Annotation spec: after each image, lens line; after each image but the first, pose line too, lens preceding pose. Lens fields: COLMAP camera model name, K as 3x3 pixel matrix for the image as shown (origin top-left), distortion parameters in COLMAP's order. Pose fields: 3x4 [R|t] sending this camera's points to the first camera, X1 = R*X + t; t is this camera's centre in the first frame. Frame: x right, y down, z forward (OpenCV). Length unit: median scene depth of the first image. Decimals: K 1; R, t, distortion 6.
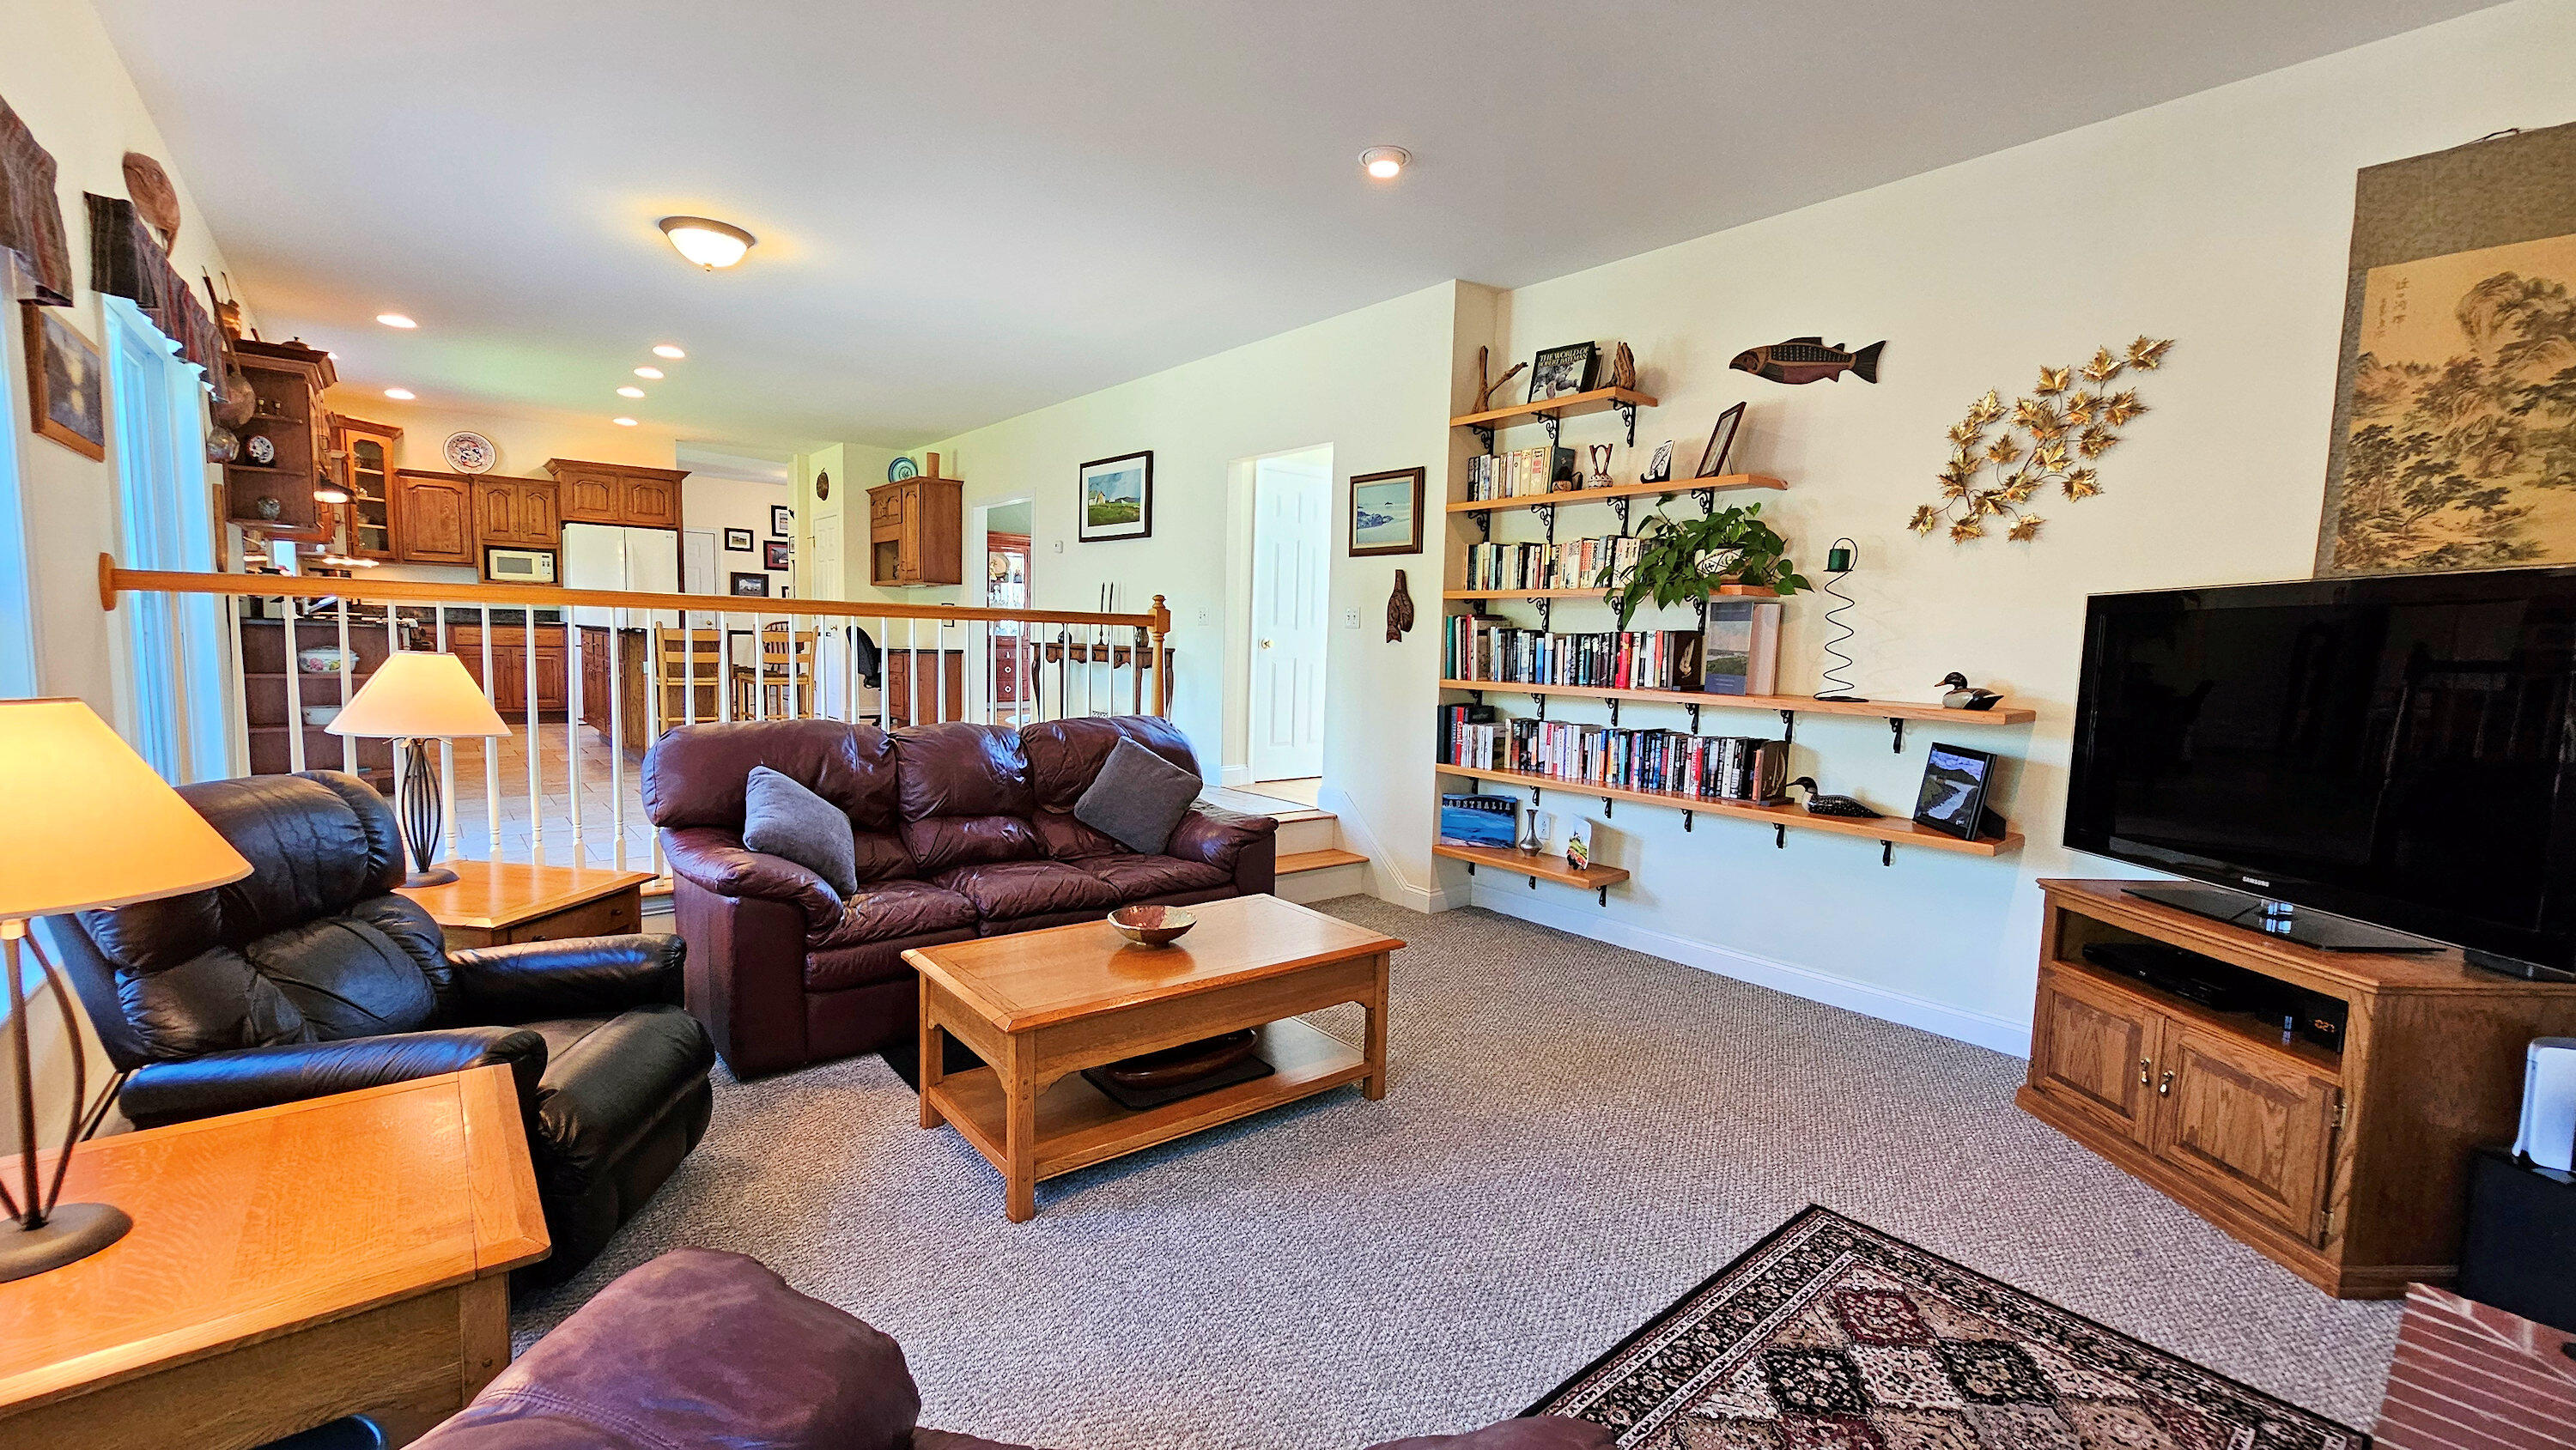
lens RADIAL K [[1054.6, 0, 1278.3], [0, 1054.6, 734.6], [0, 0, 1]] dist [-0.002218, -0.000480]
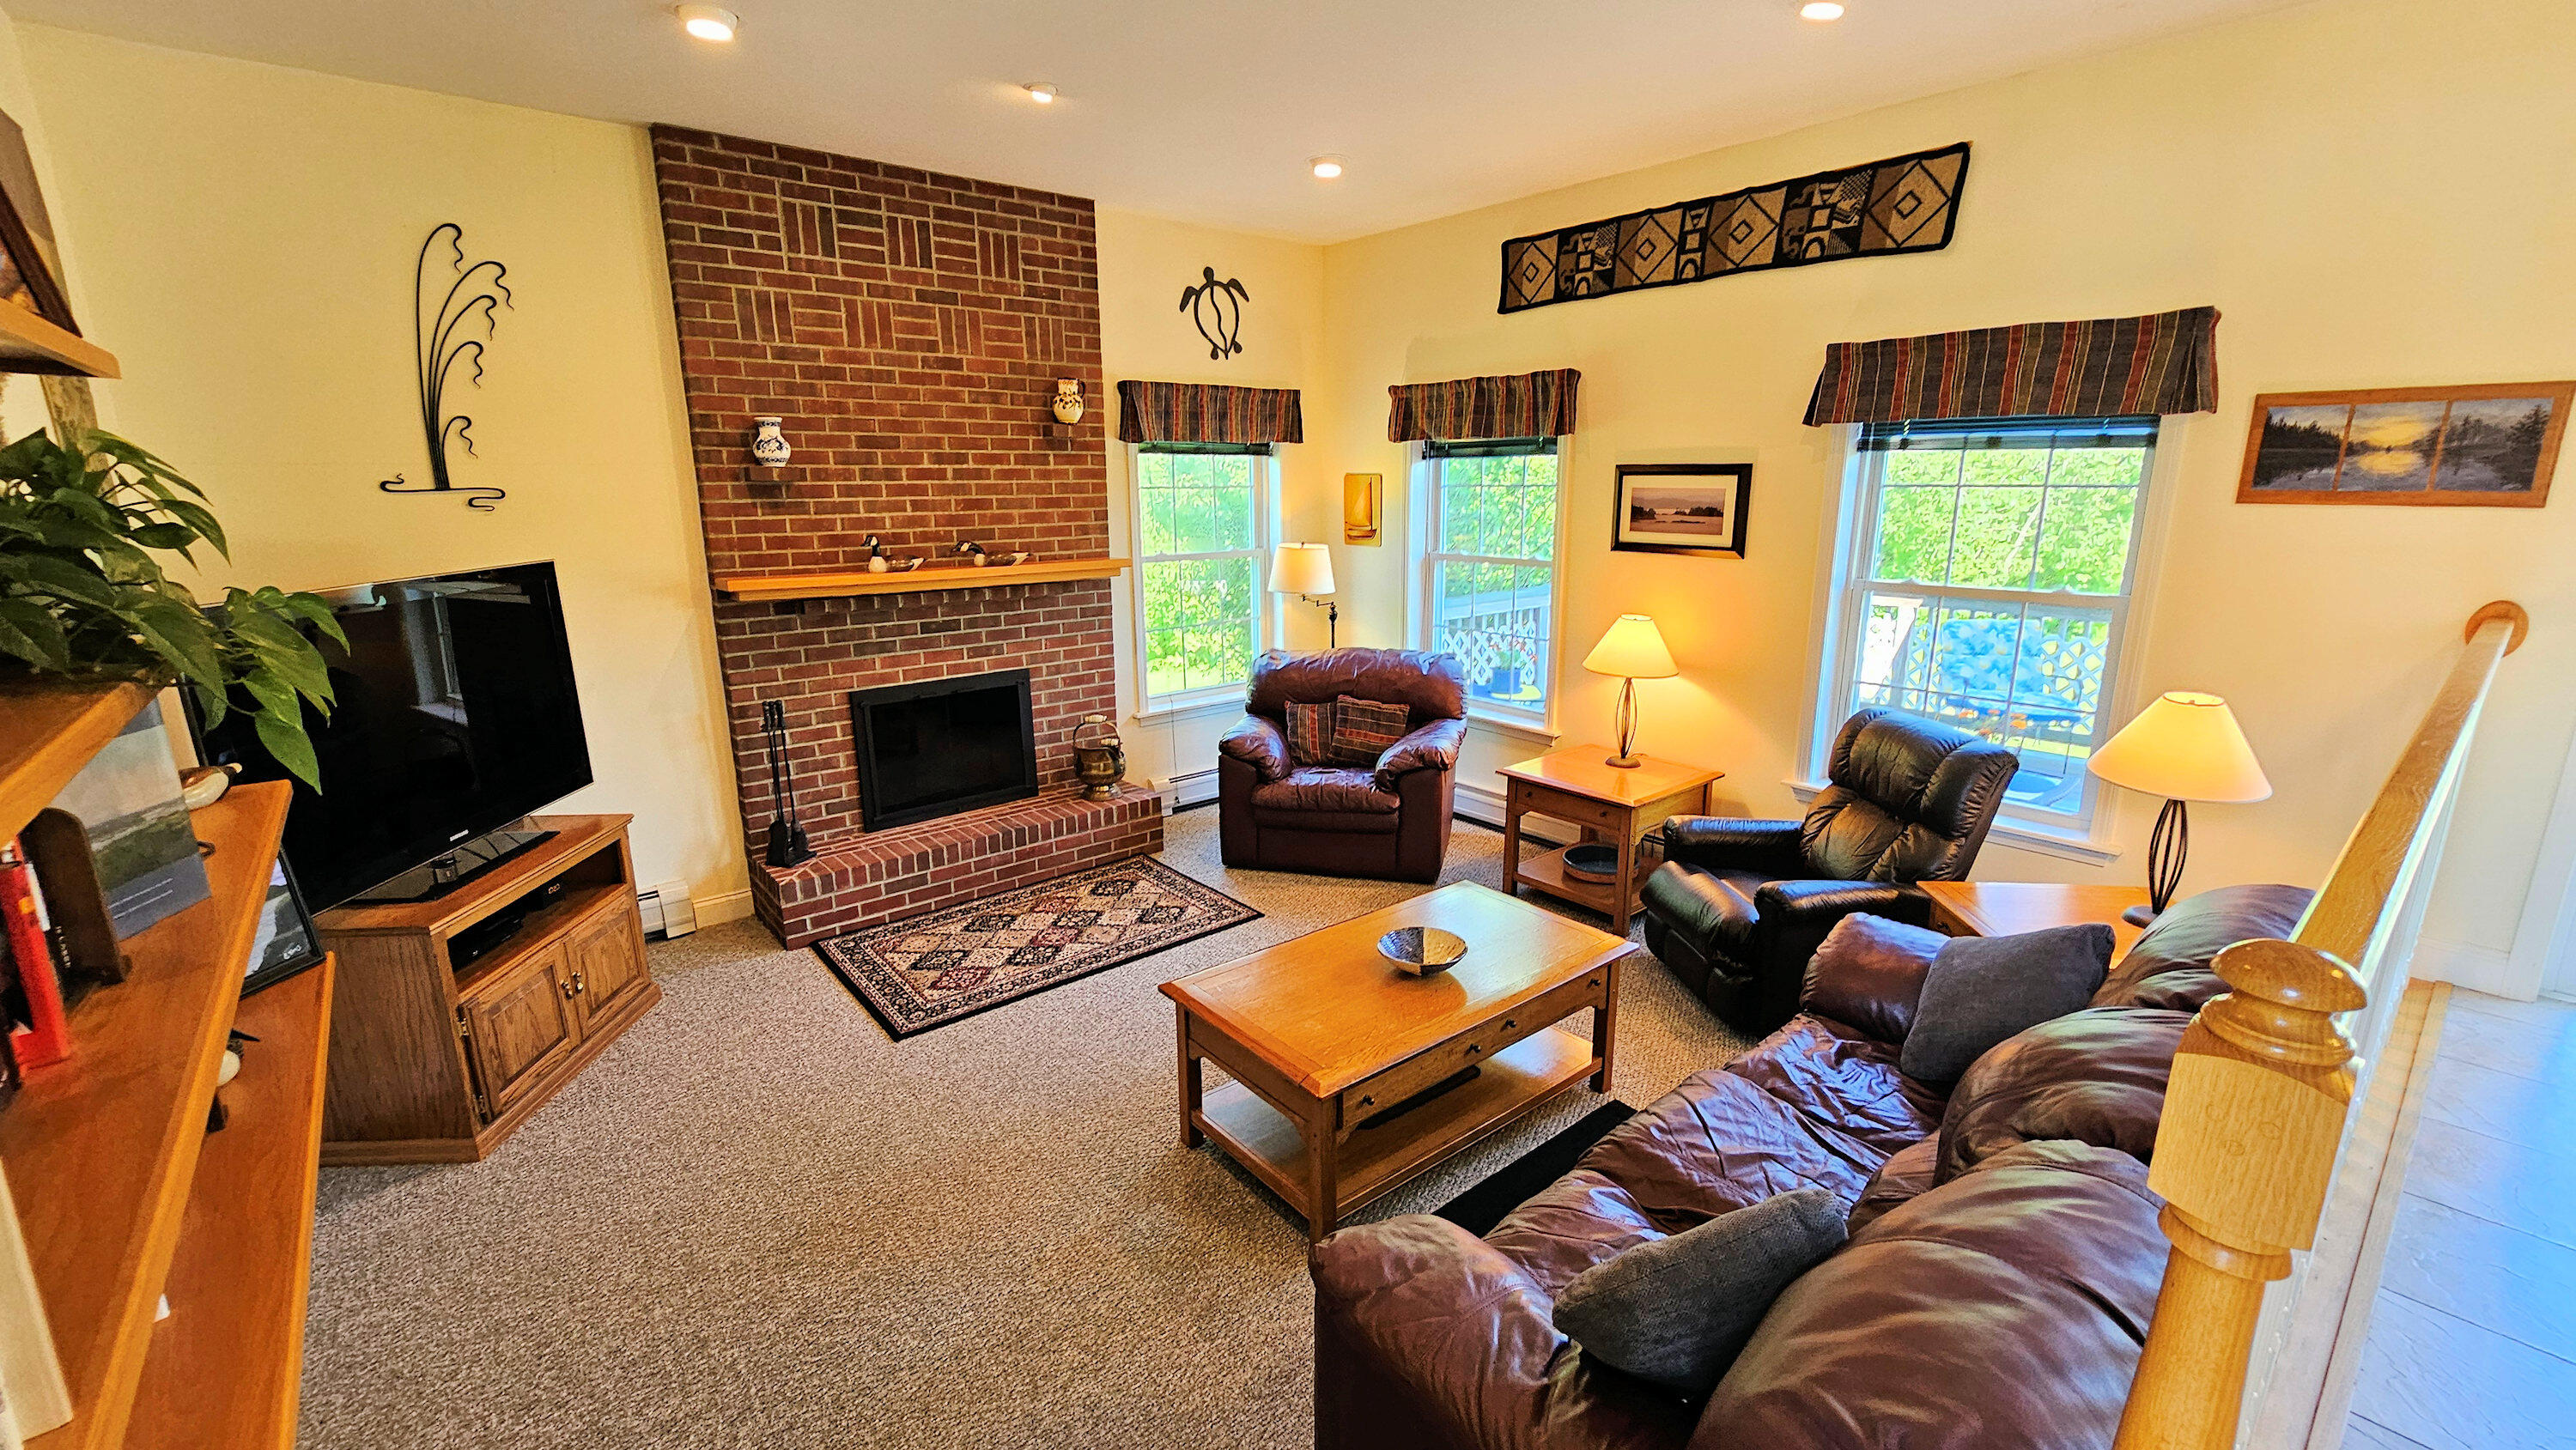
lens RADIAL K [[1054.6, 0, 1290.7], [0, 1054.6, 725.3], [0, 0, 1]] dist [-0.002218, -0.000480]
pose [[-0.999612, -0.018597, -0.020748, 0.009720], [-0.024234, 0.947770, 0.318031, -0.114087], [0.013750, 0.318411, -0.947853, 0.637298]]
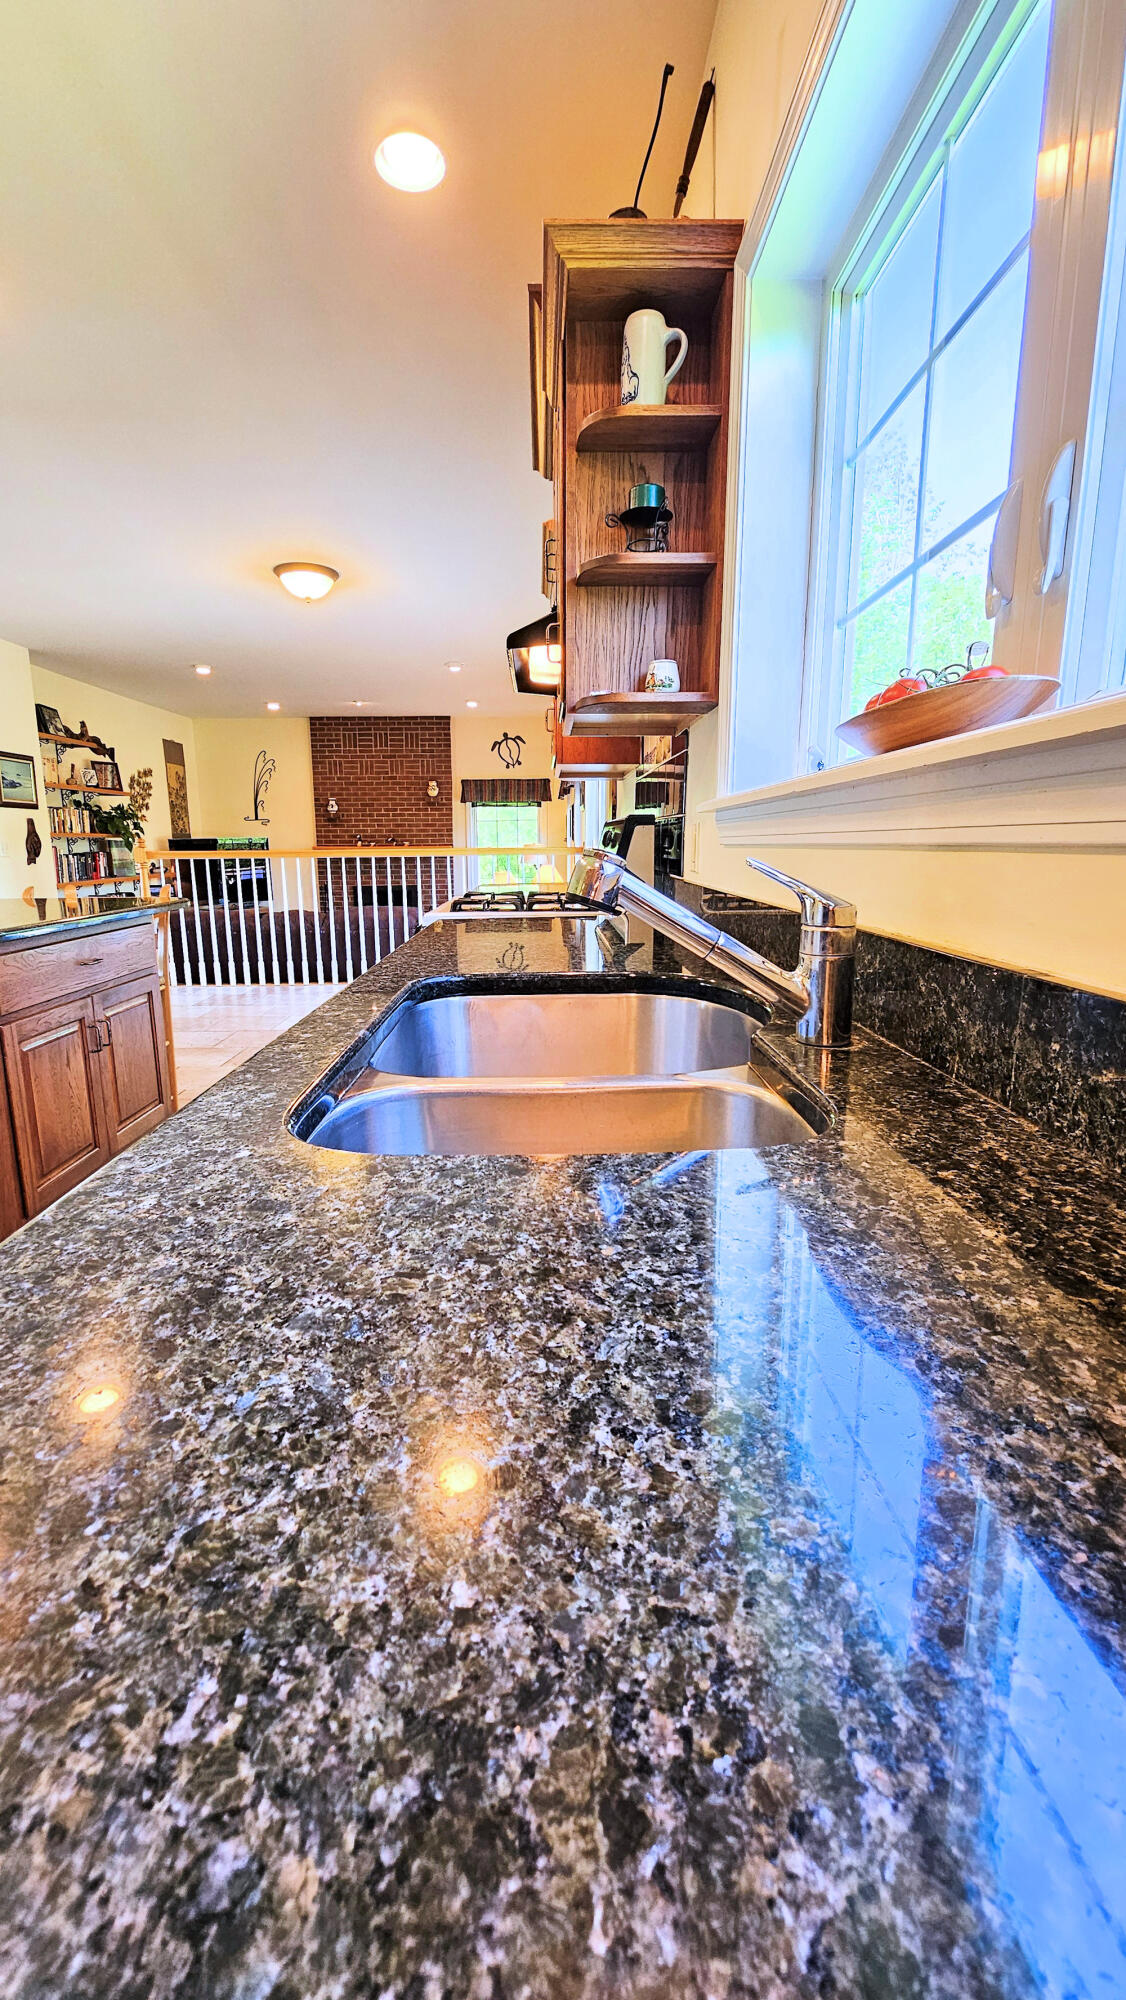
lens RADIAL K [[818.8, 0, 554.7], [0, 818.8, 1005.6], [0, 0, 1]] dist [-0.002218, -0.000480]
pose [[-0.783453, -0.145256, 0.604237, -0.802745], [0.040839, 0.958164, 0.283290, -0.124344], [-0.620108, 0.246621, -0.744744, 0.919226]]
